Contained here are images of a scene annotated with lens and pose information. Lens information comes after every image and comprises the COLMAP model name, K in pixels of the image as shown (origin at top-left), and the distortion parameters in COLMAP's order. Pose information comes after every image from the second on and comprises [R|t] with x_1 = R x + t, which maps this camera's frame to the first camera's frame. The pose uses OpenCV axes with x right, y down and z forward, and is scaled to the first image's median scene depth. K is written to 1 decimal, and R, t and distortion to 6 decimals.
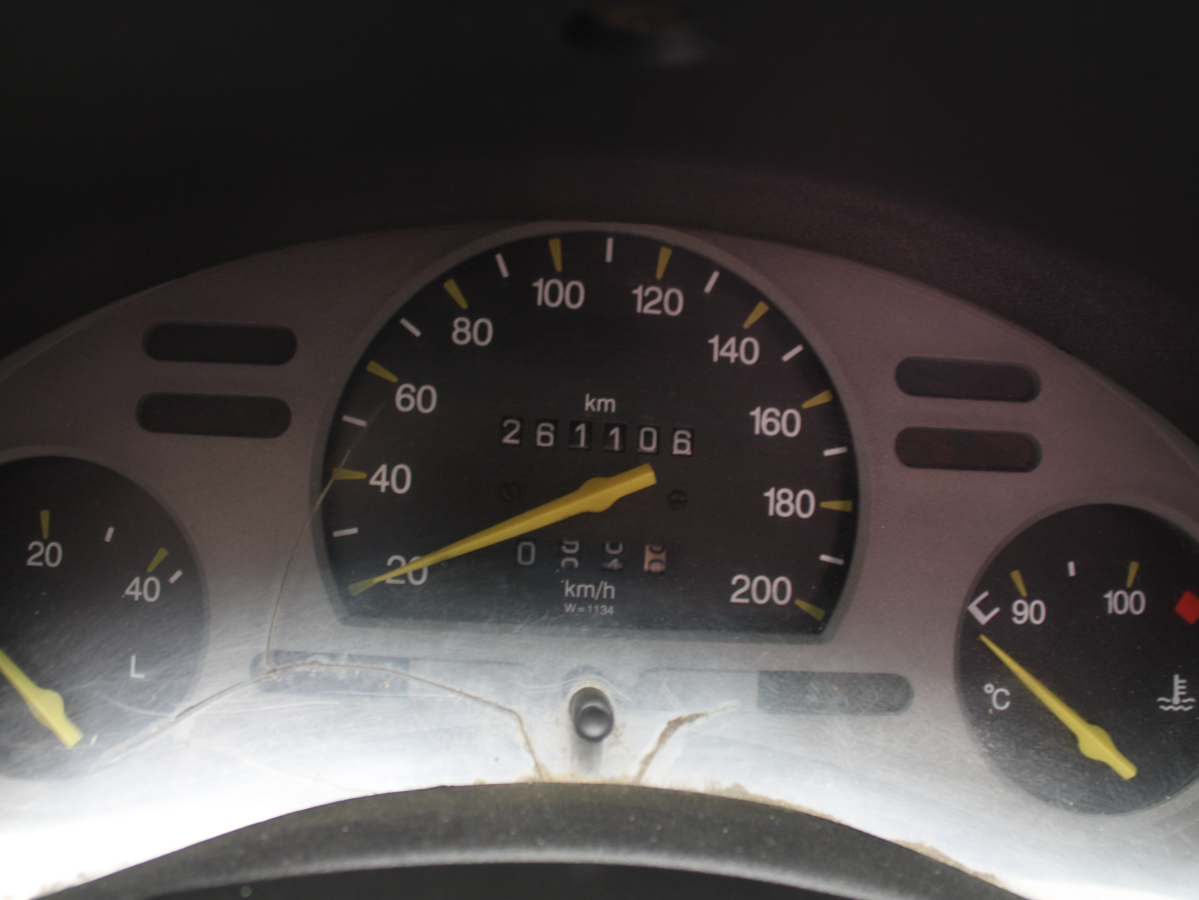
lens RADIAL K [[1225.0, 0, 601.2], [0, 1225.0, 452.6], [0, 0, 1]] dist [-0.108312, 0.000000]
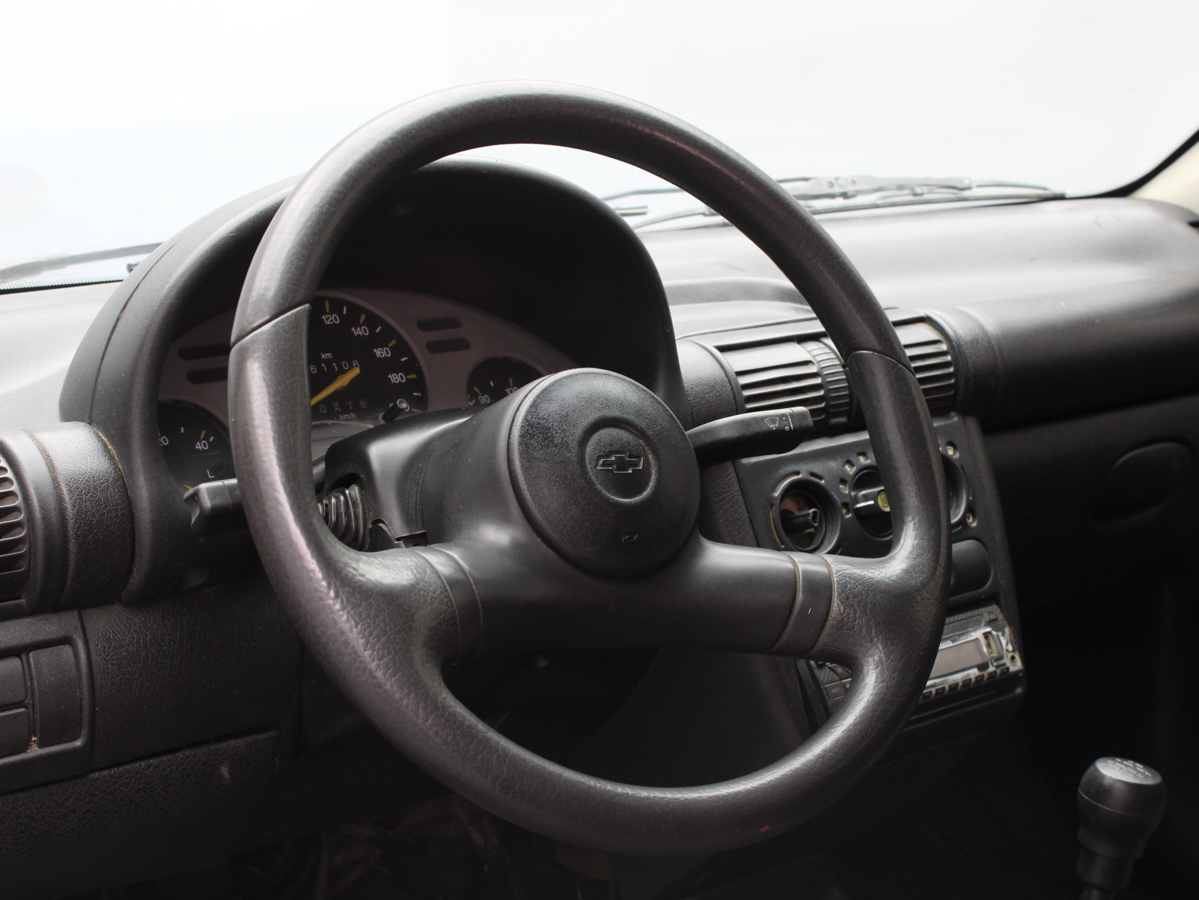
lens RADIAL K [[2017.3, 0, 595.0], [0, 2017.3, 461.4], [0, 0, 1]] dist [0.011063, 0.000000]
pose [[0.791922, -0.194924, 0.578674, -2.164875], [0.341014, 0.927305, -0.154322, 1.071429], [-0.506526, 0.319547, 0.800825, -2.811170]]
